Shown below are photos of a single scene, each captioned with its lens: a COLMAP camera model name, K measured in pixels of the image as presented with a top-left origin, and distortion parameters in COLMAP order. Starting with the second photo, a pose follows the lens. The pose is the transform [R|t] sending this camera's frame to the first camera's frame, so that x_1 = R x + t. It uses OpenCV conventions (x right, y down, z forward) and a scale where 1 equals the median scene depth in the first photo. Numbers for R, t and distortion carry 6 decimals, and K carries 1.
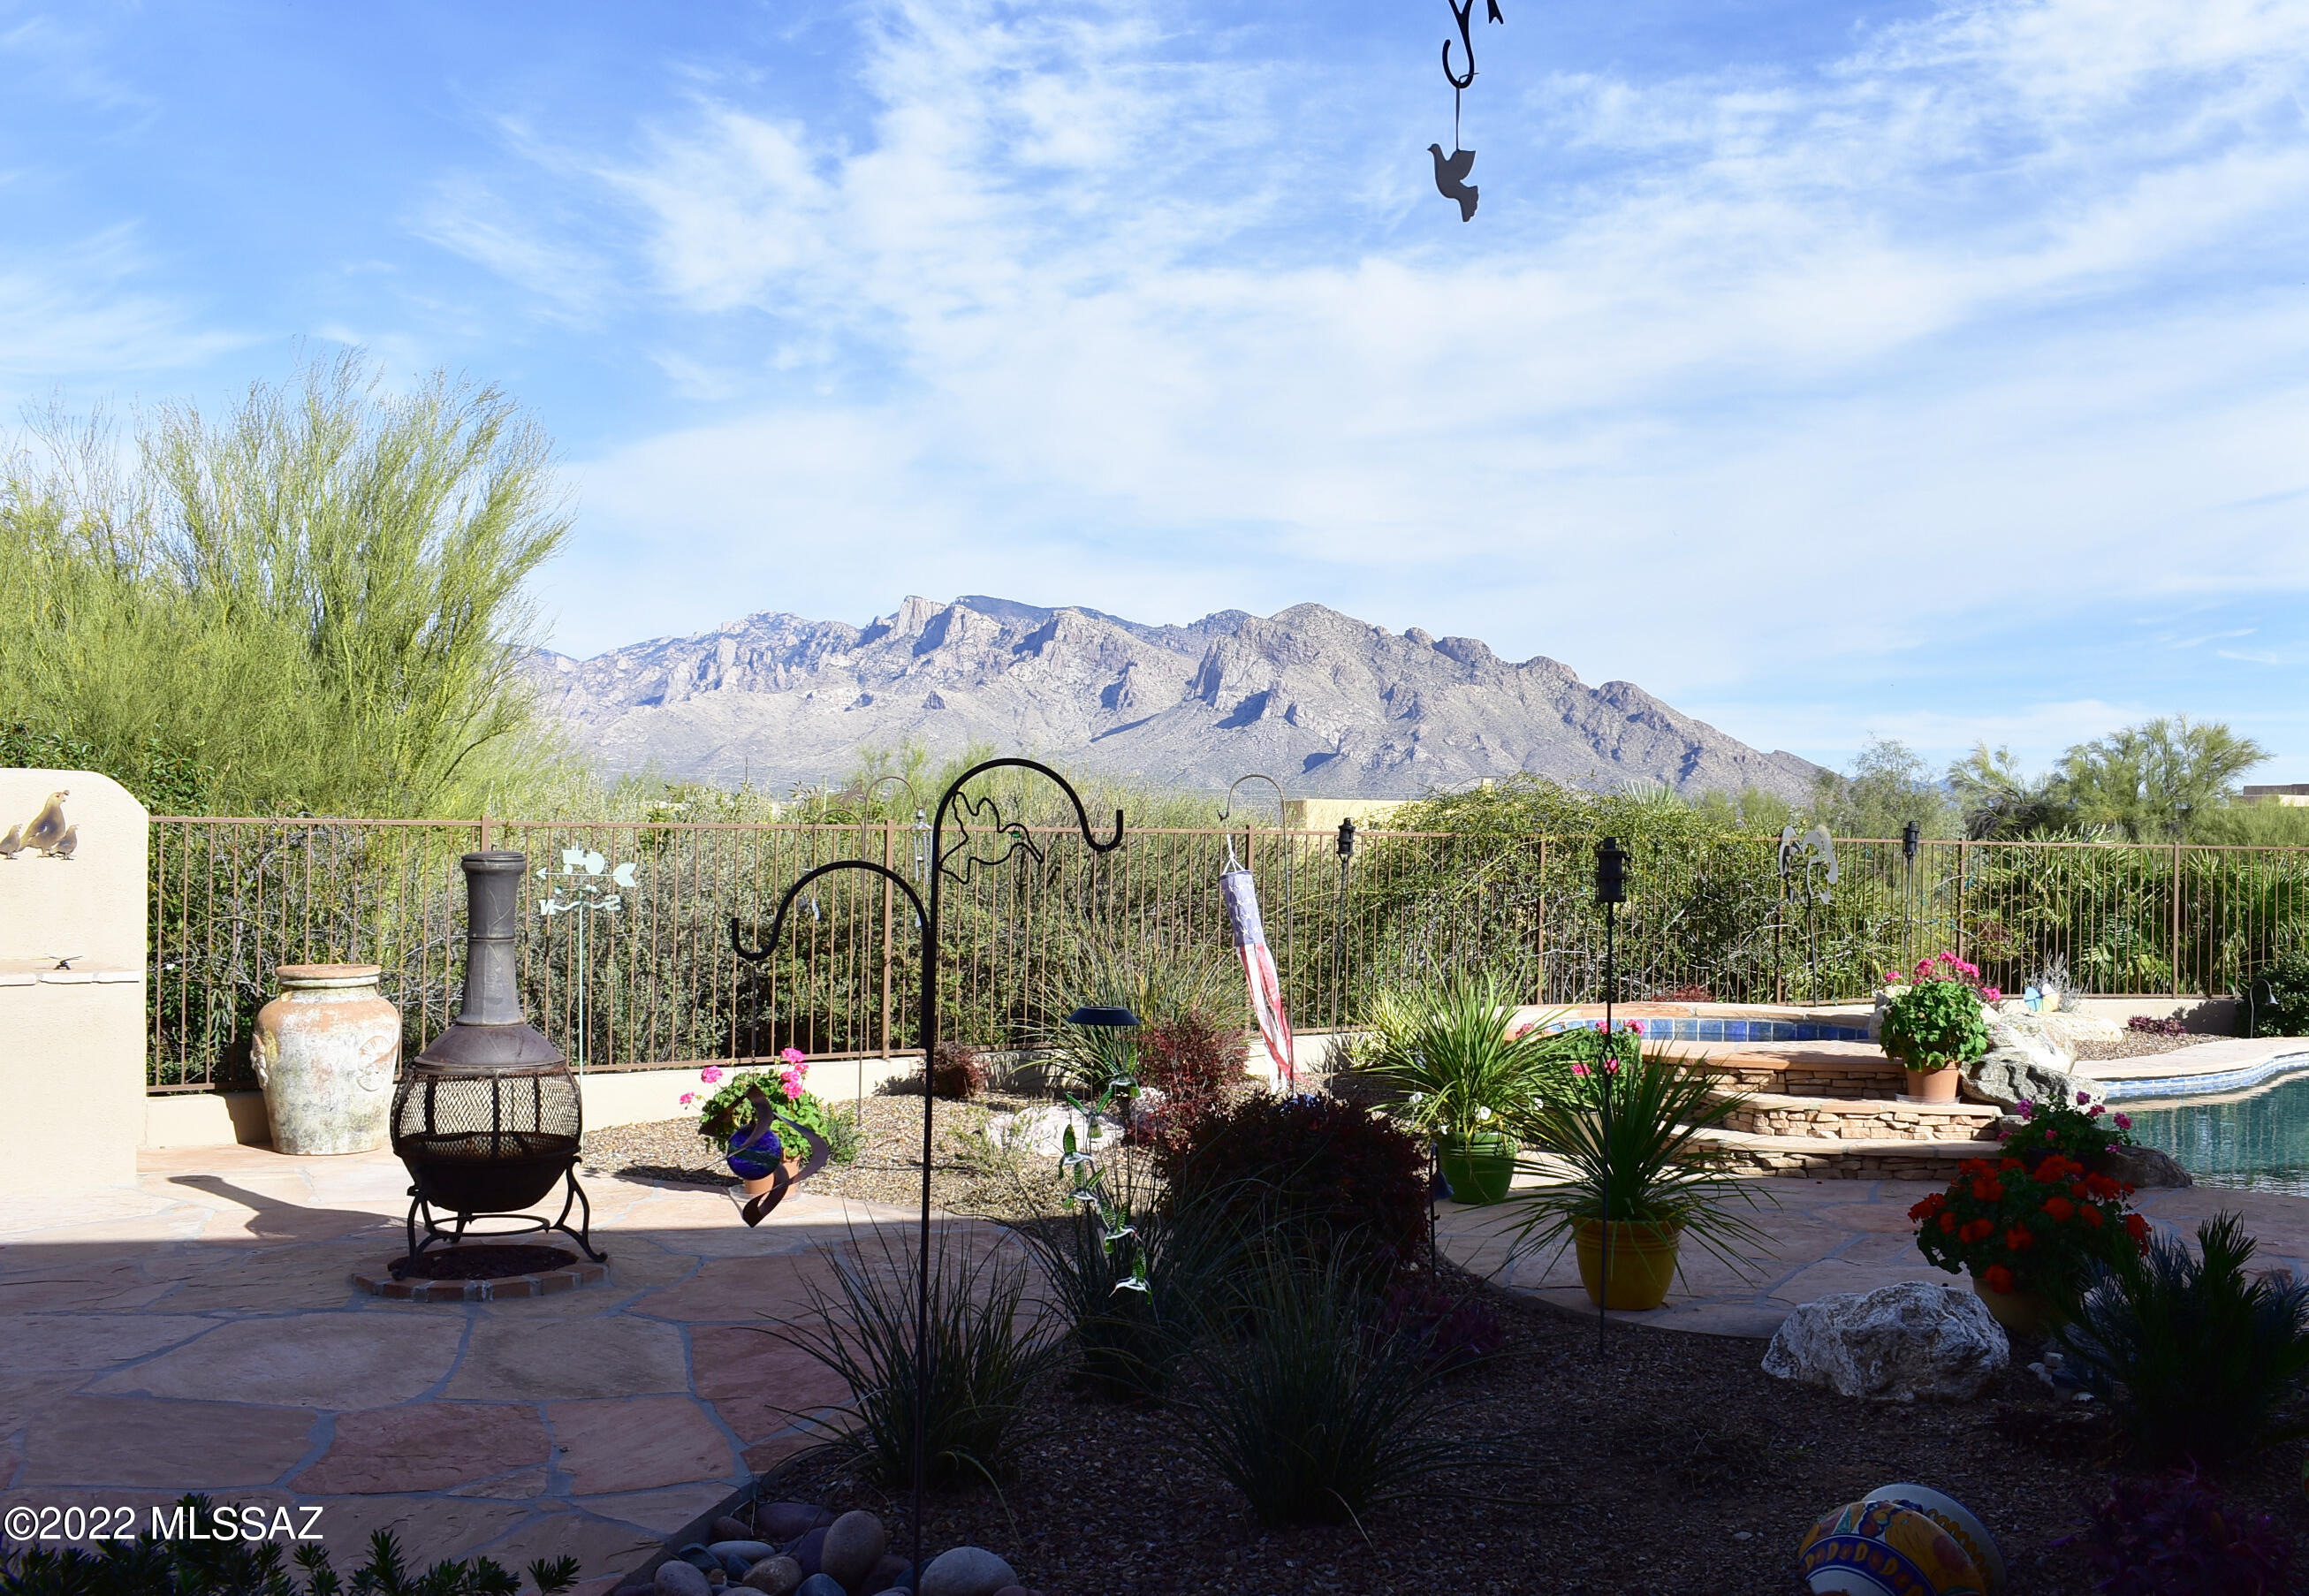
lens RADIAL K [[2339.6, 0, 1154.4], [0, 2339.6, 936.1], [0, 0, 1]] dist [-0.069457, 0.005201]
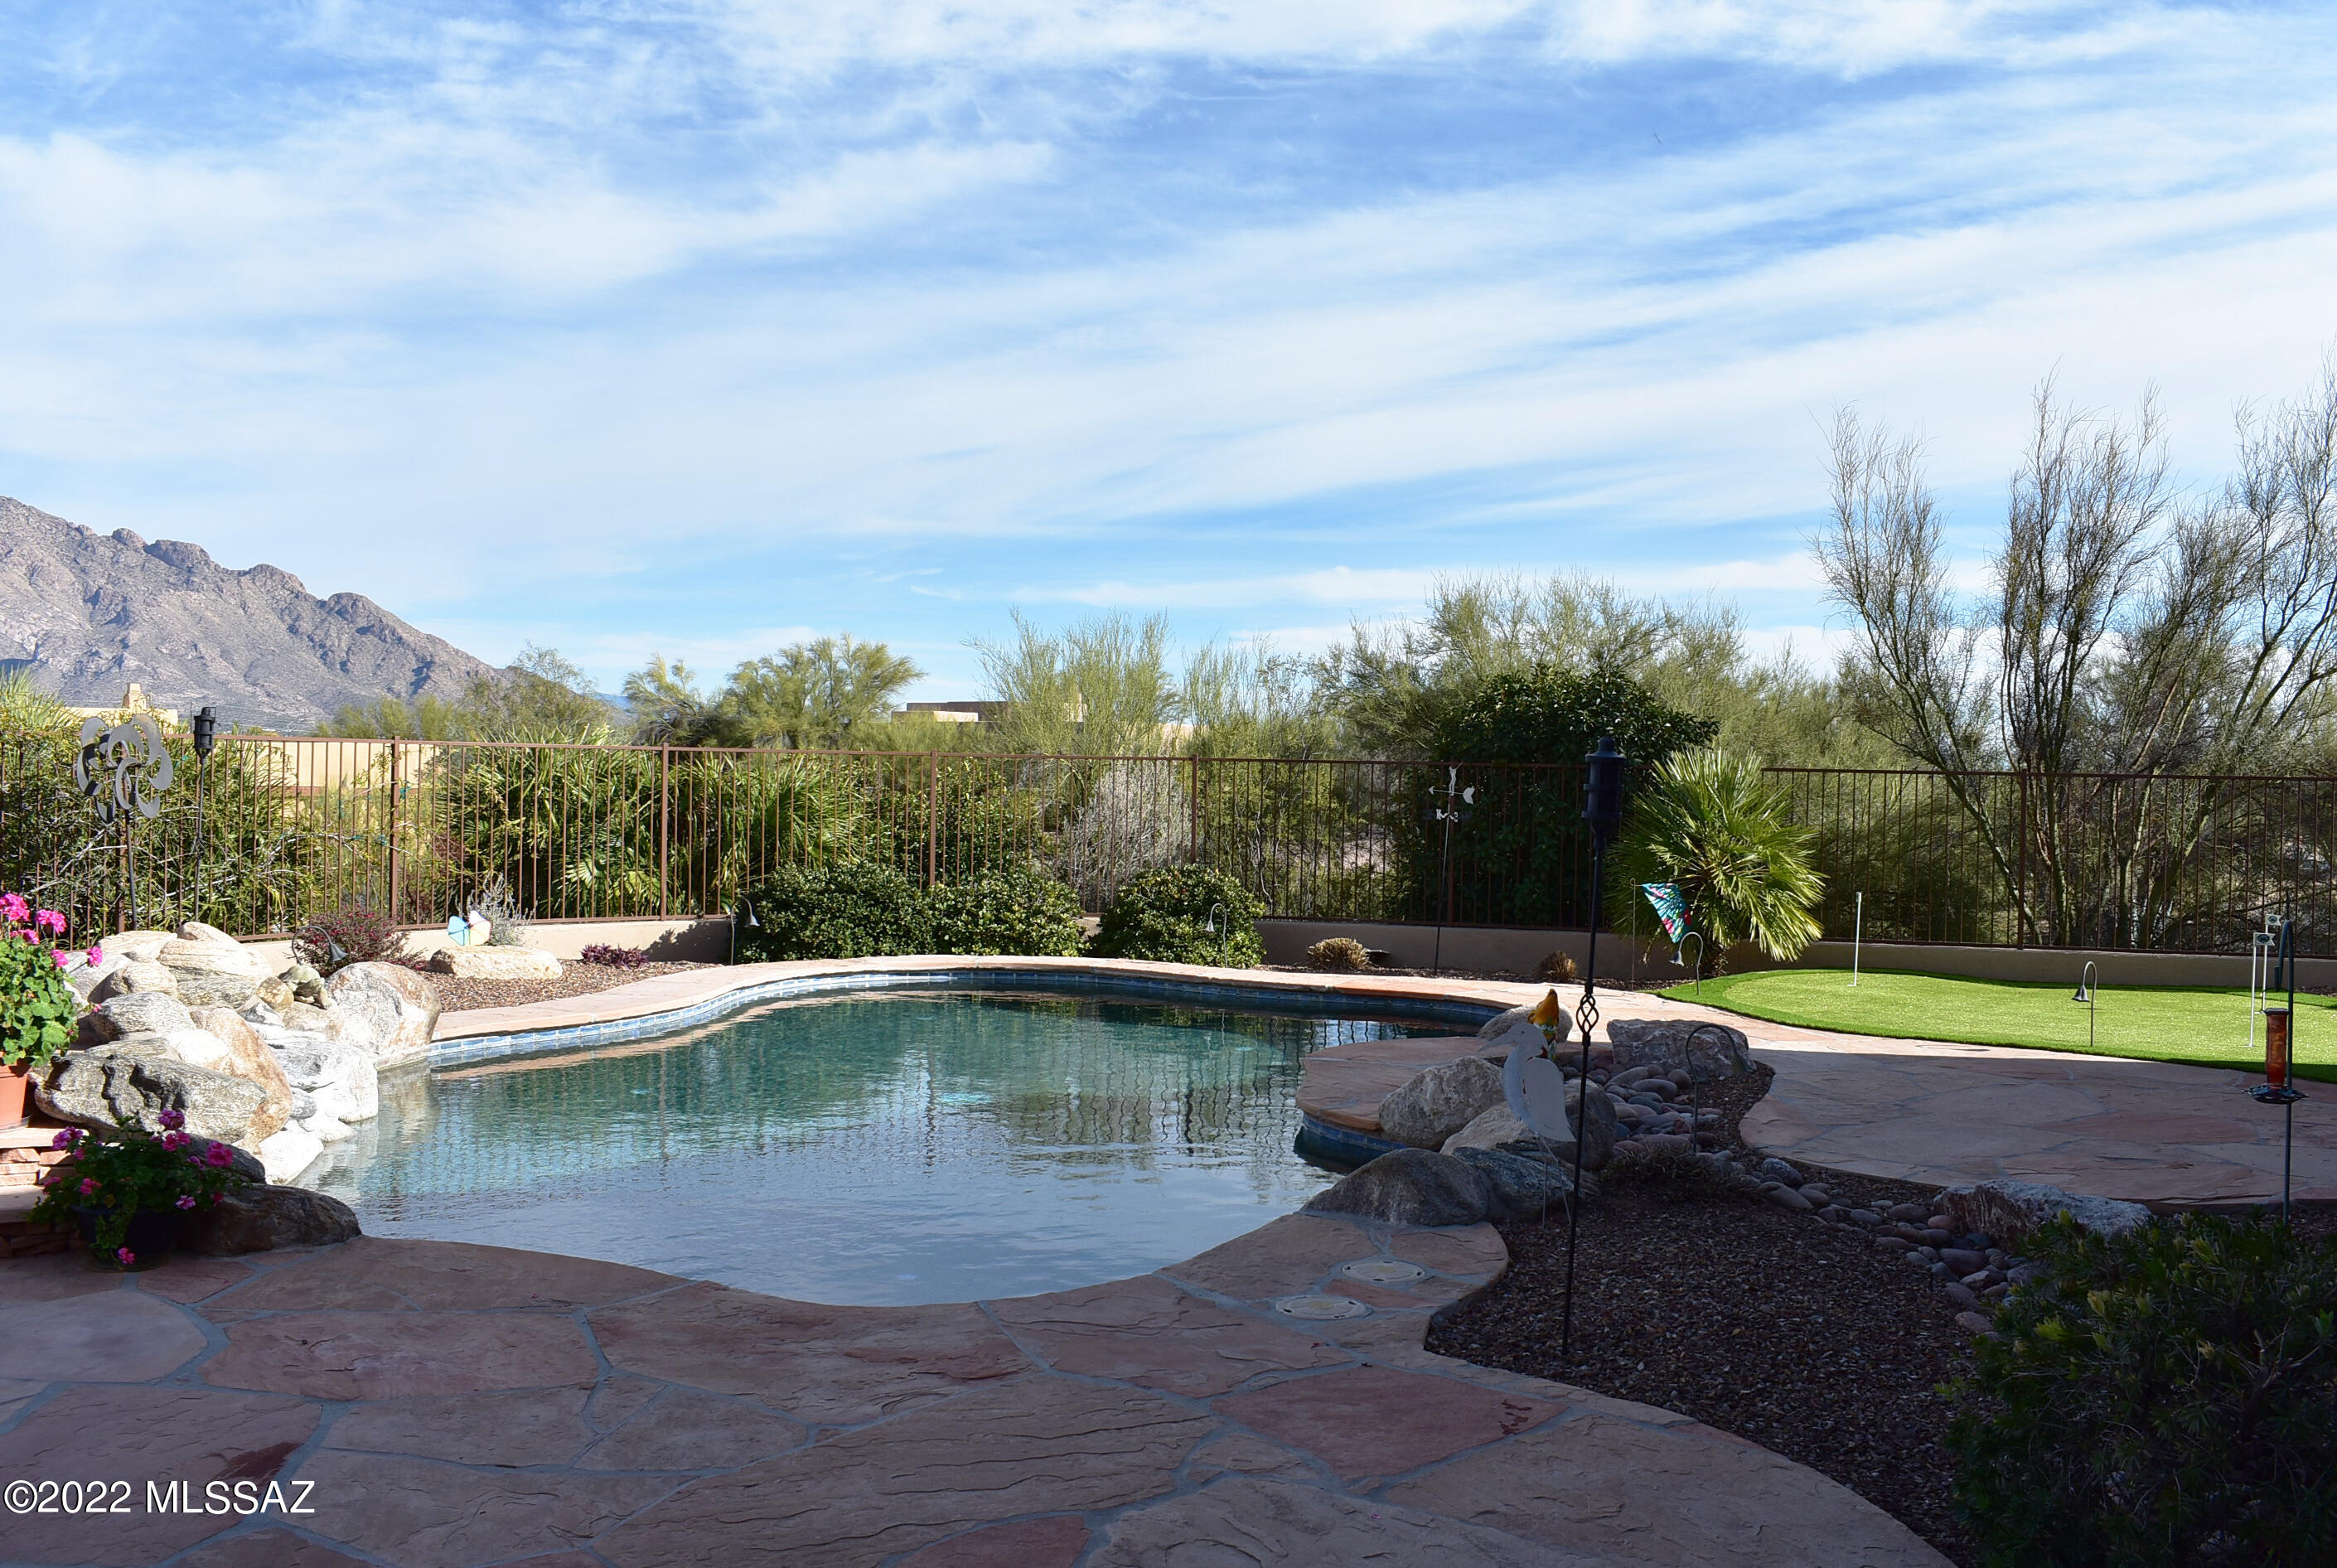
lens RADIAL K [[1956.6, 0, 1168.5], [0, 1956.6, 784.0], [0, 0, 1]] dist [-0.000436, -0.005553]
pose [[0.873046, -0.002555, 0.487631, 0.104785], [0.016504, 0.999568, -0.024312, -0.001541], [-0.487358, 0.029274, 0.872711, 0.106643]]
